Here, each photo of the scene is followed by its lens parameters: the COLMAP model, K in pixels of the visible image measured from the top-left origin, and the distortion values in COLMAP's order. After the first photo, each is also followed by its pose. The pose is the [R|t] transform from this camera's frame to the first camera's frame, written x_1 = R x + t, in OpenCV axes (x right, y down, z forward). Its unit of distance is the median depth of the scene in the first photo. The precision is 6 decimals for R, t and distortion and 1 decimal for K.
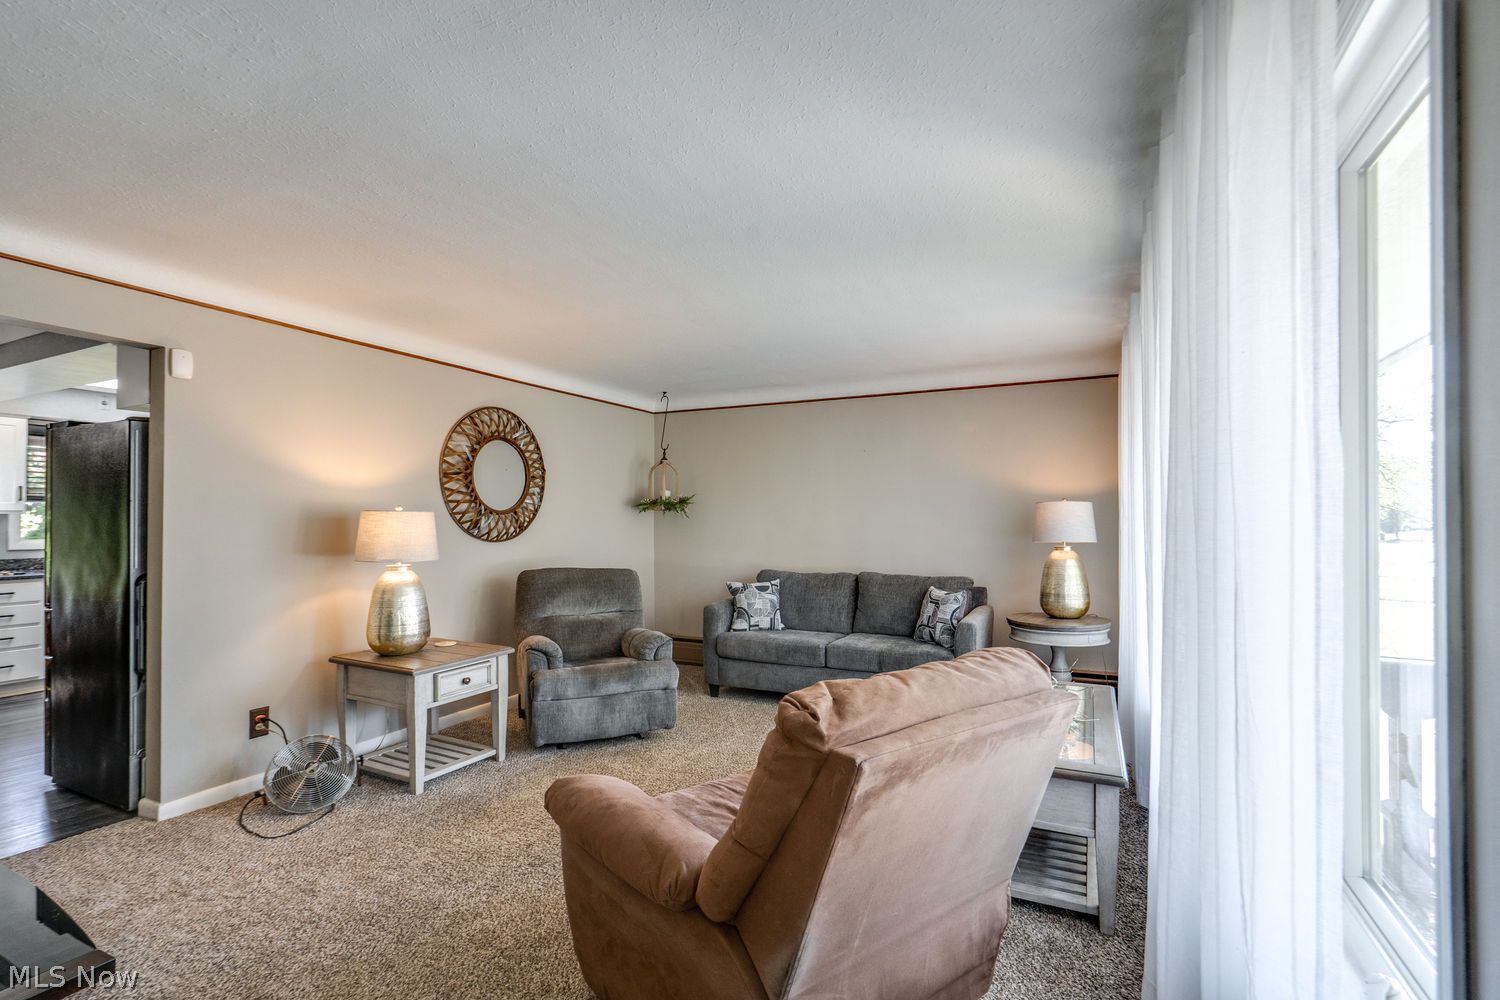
lens RADIAL K [[686.9, 0, 750.4], [0, 686.9, 510.0], [0, 0, 1]] dist [0.000294, 0.000600]
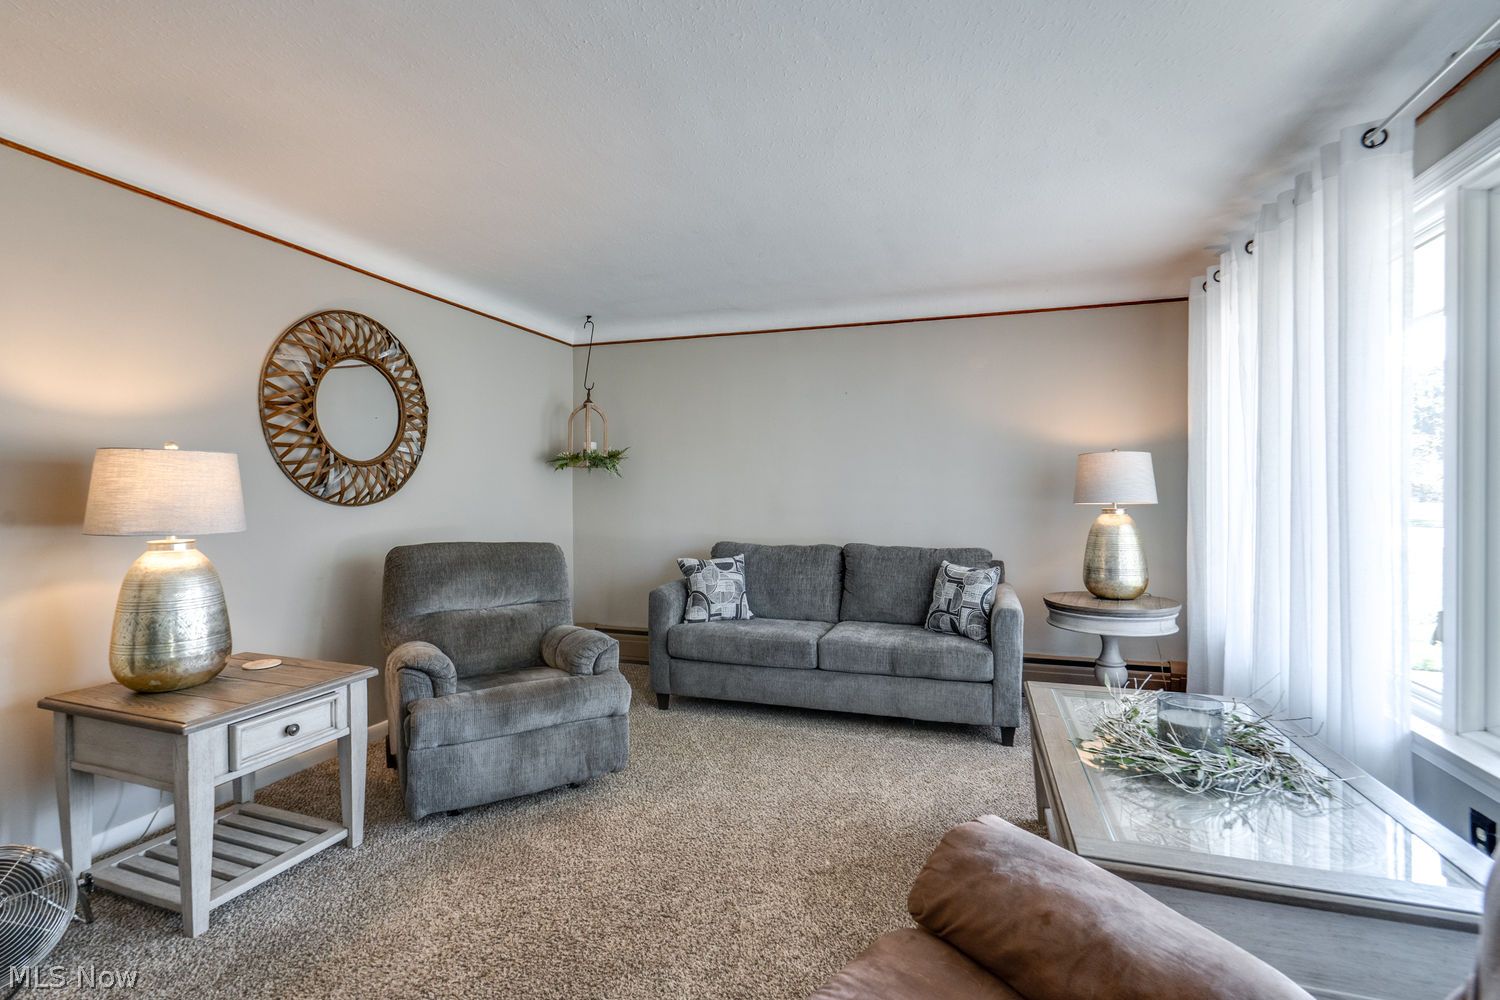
lens RADIAL K [[687.5, 0, 745.7], [0, 687.5, 490.2], [0, 0, 1]] dist [0.001364, -0.000049]
pose [[0.989931, 0.000236, 0.141551, -0.080467], [-0.001988, 0.999923, 0.012239, 0.022417], [-0.141538, -0.012397, 0.989855, 0.270749]]
